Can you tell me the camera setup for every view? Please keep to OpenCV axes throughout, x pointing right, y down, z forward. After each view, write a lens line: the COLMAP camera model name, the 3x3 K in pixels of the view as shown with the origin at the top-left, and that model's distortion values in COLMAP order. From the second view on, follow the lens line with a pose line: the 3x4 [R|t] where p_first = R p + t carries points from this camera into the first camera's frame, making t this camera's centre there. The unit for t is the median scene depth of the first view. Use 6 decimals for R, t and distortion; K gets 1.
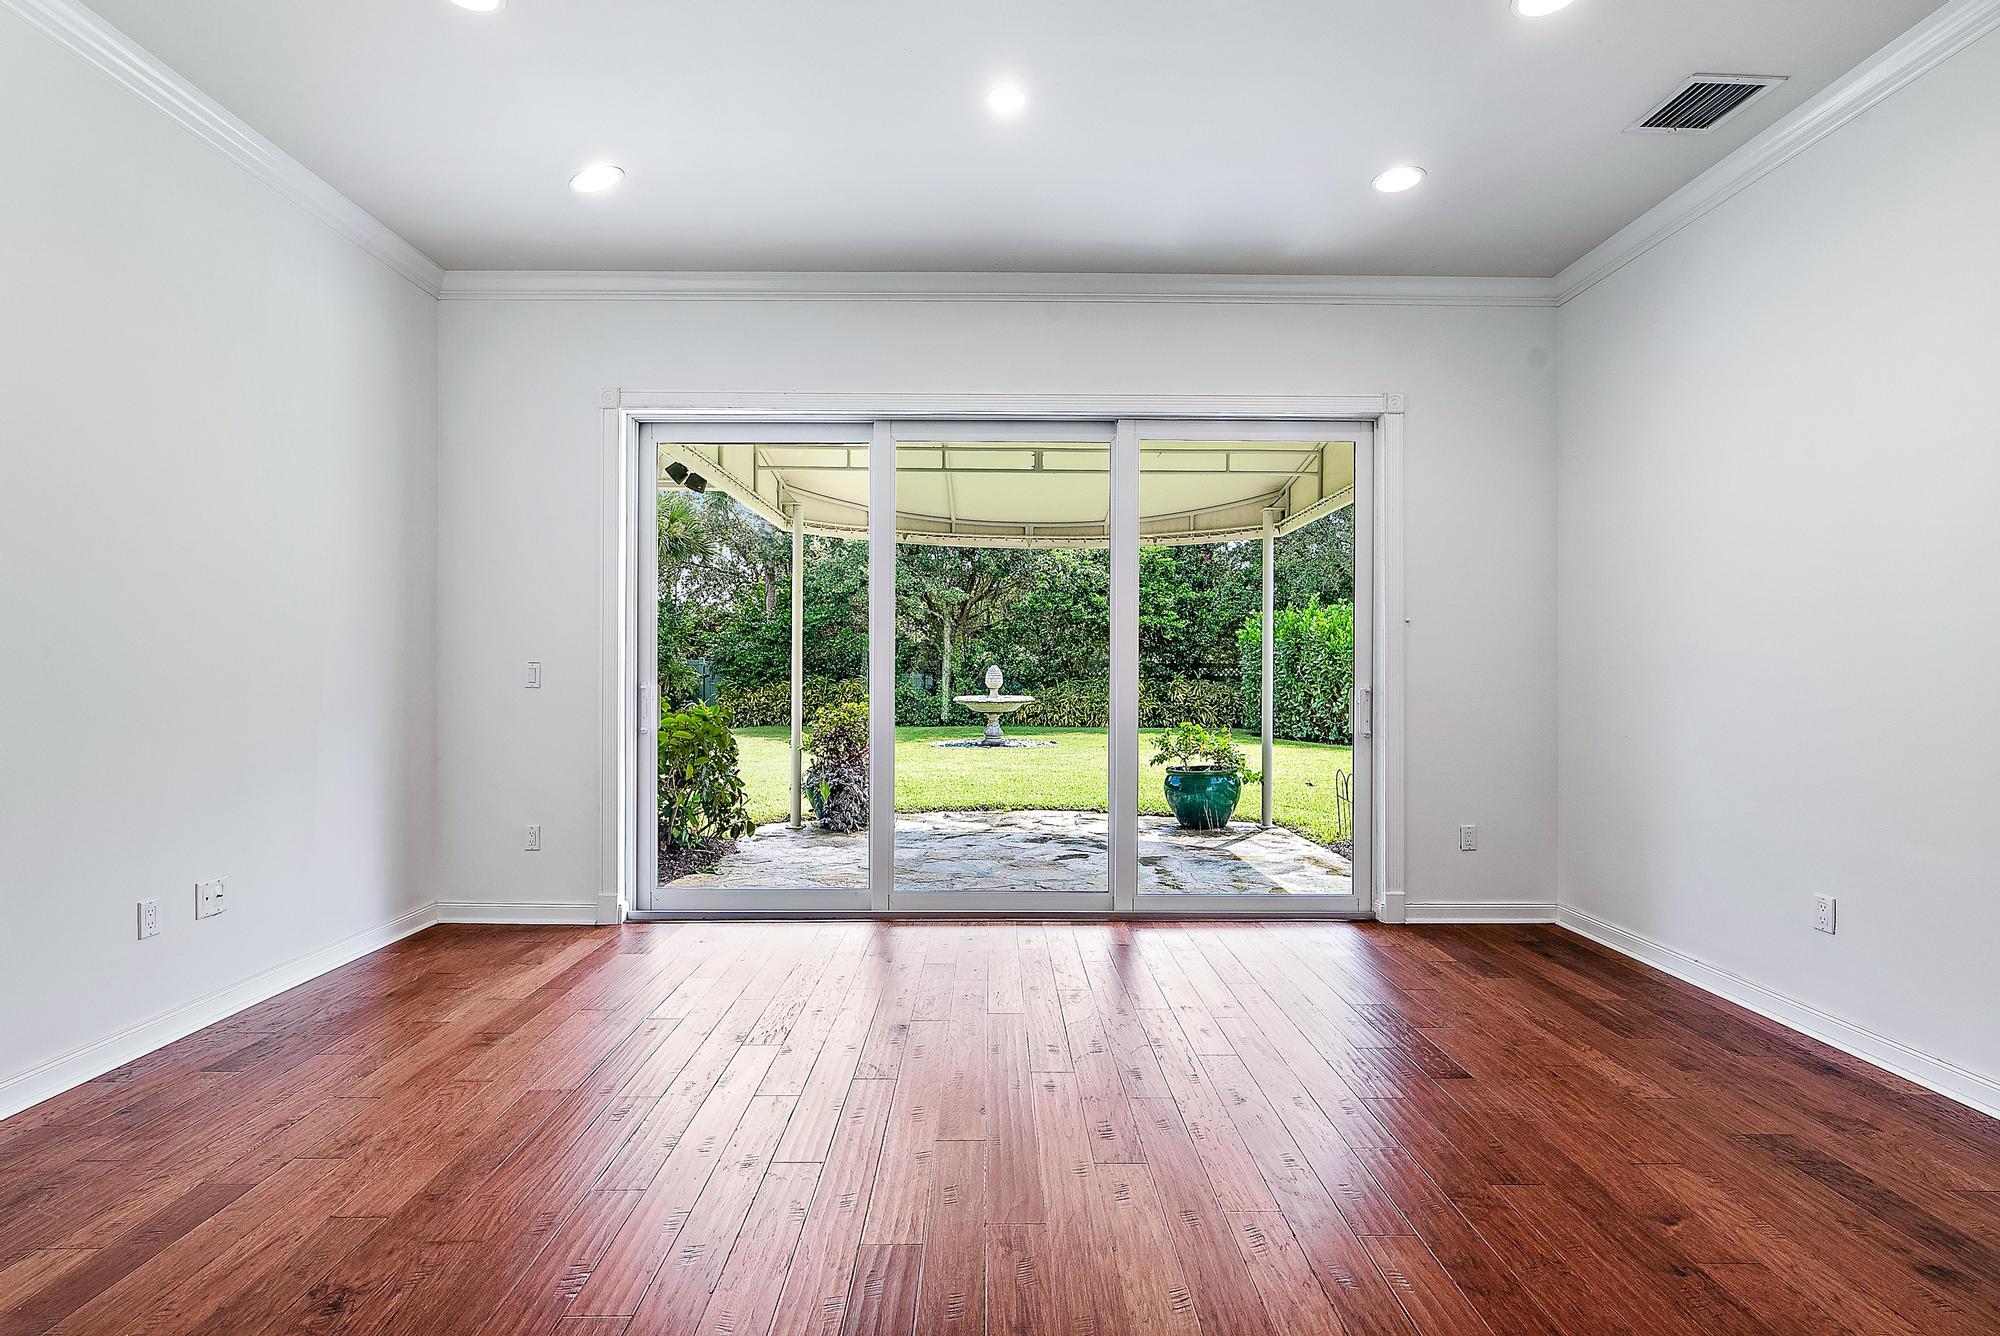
lens RADIAL K [[906.0, 0, 994.4], [0, 906.0, 670.5], [0, 0, 1]] dist [-0.003519, 0.000653]
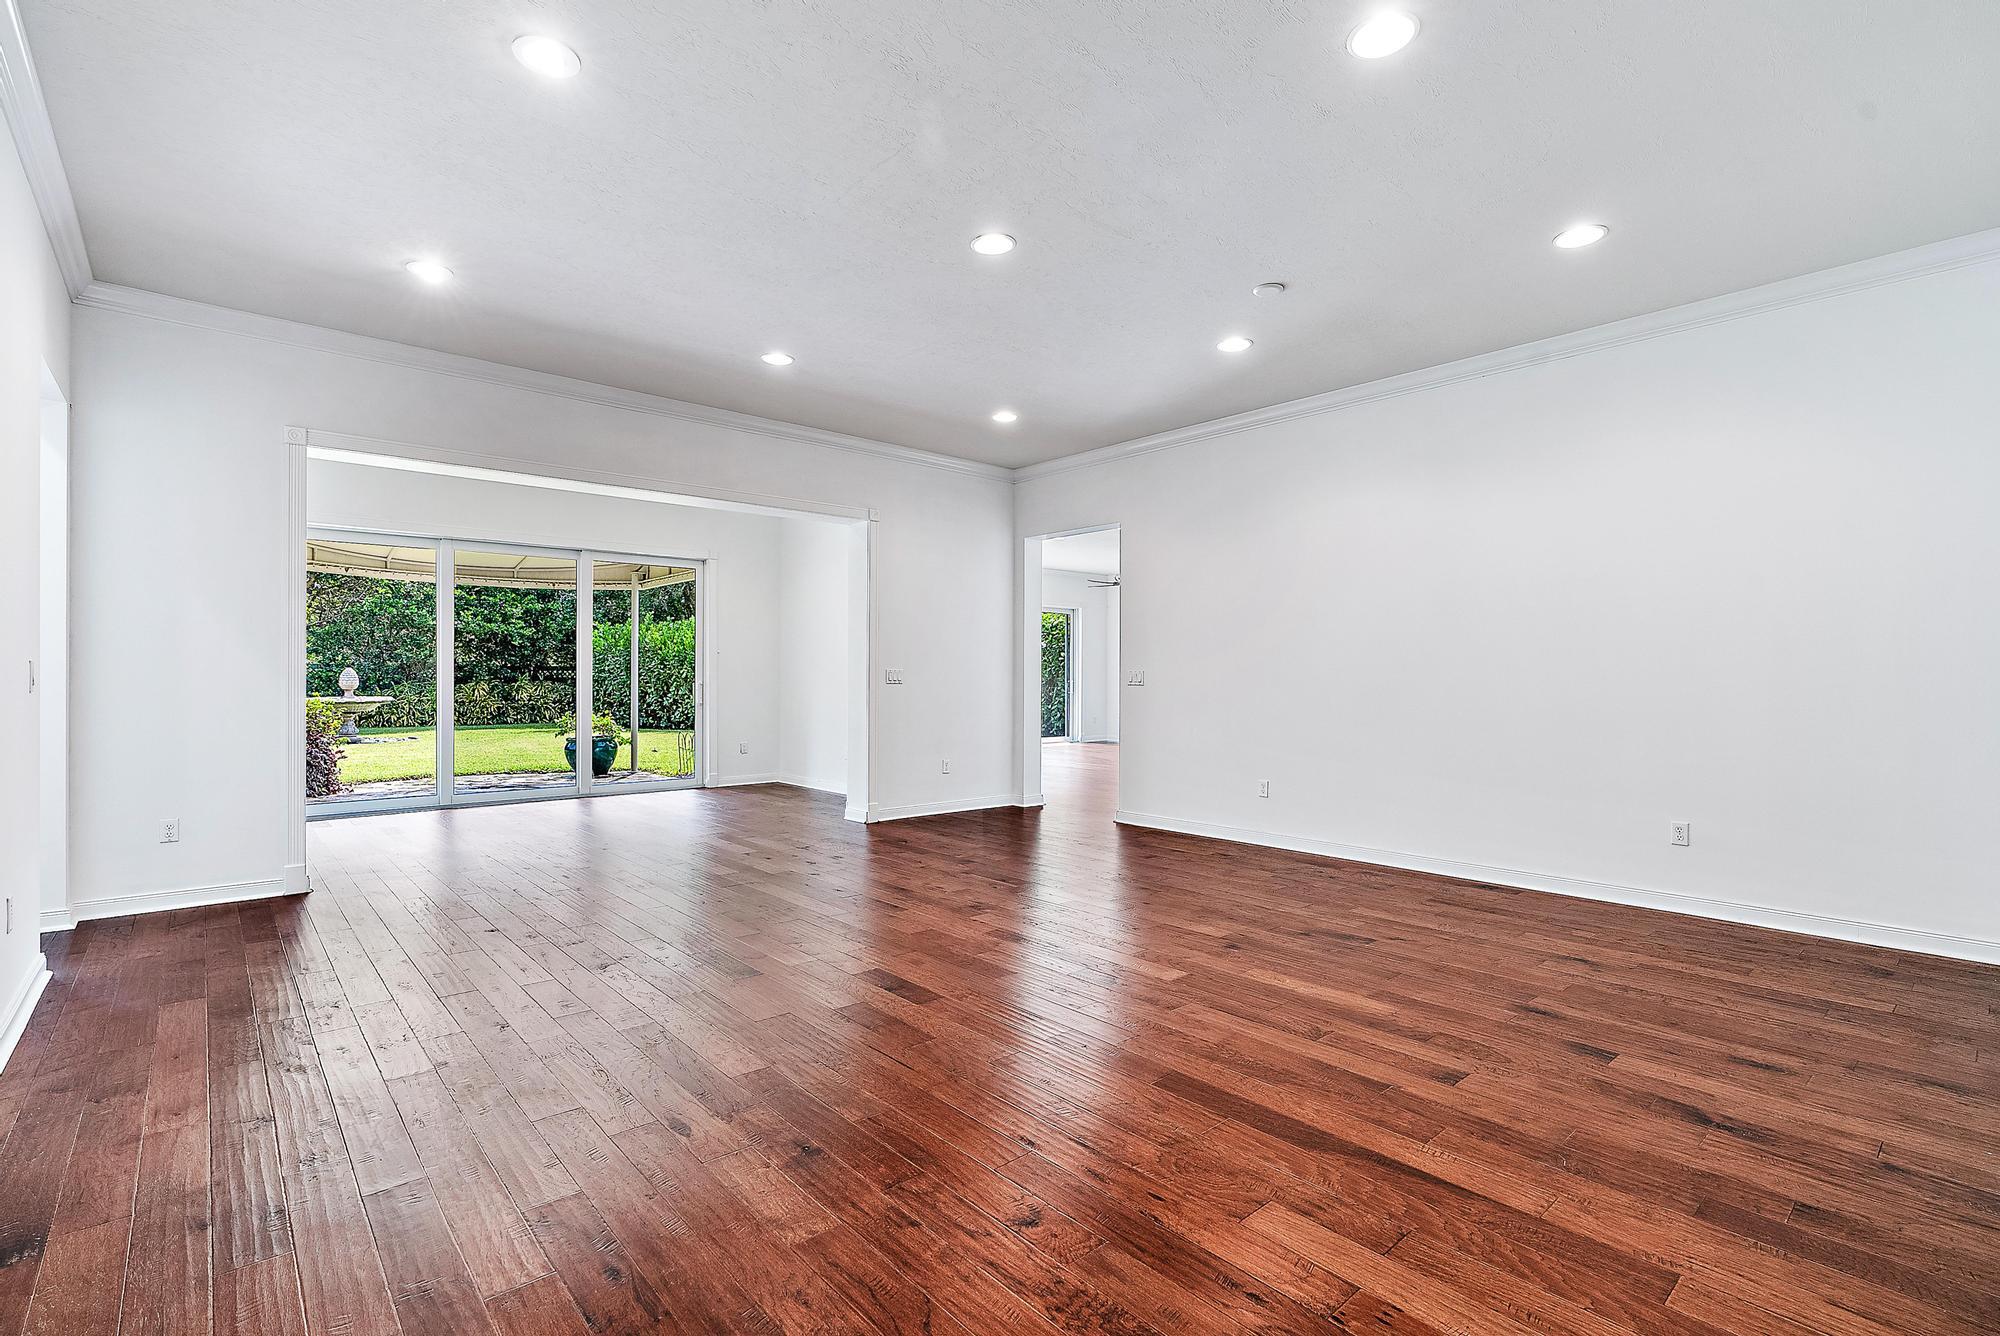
lens RADIAL K [[906.0, 0, 994.4], [0, 906.0, 670.5], [0, 0, 1]] dist [-0.003519, 0.000653]
pose [[0.749019, 0.000977, 0.662548, -0.128569], [0.000014, 0.999999, -0.001491, -0.001427], [-0.662549, 0.001126, 0.749018, -0.281140]]
